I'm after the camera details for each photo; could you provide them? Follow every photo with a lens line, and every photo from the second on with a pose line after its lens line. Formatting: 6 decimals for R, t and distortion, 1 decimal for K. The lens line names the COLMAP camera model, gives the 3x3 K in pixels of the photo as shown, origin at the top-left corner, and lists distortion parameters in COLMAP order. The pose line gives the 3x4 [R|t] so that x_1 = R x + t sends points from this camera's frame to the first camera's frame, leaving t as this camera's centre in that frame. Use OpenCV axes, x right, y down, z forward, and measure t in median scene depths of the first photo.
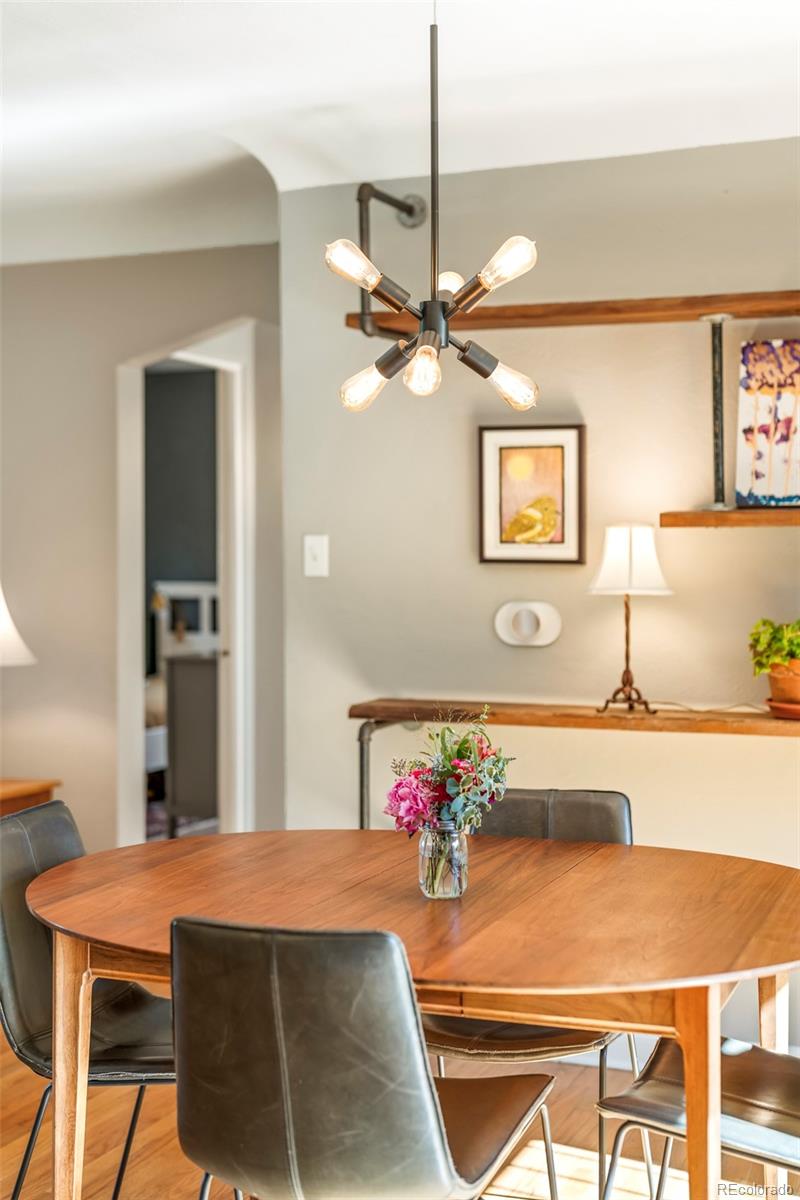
lens RADIAL K [[1640.3, 0, 400.8], [0, 1640.3, 597.9], [0, 0, 1]] dist [-0.002578, 0.000000]
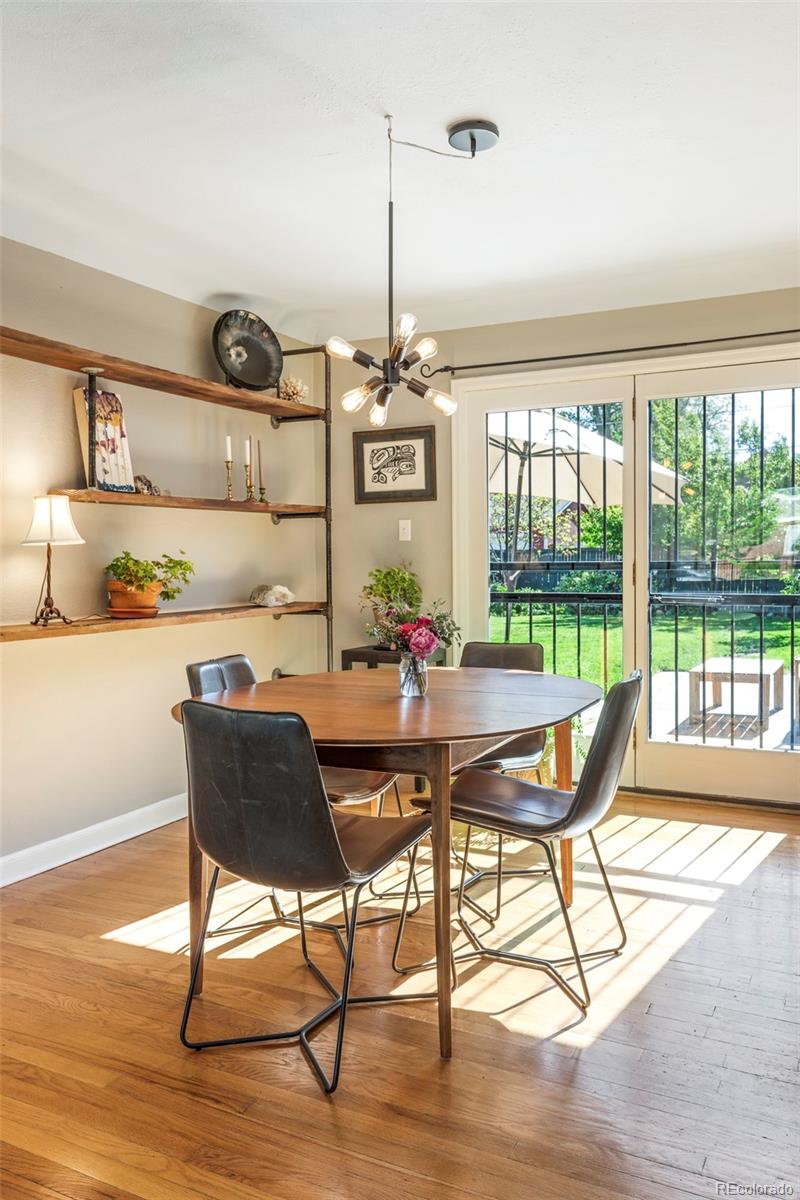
lens RADIAL K [[938.6, 0, 402.4], [0, 938.6, 601.3], [0, 0, 1]] dist [-0.000298, -0.000888]
pose [[0.071770, -0.044785, 0.996415, -0.693653], [0.028204, 0.998683, 0.042856, 0.021806], [-0.997022, 0.025027, 0.072938, 0.639623]]
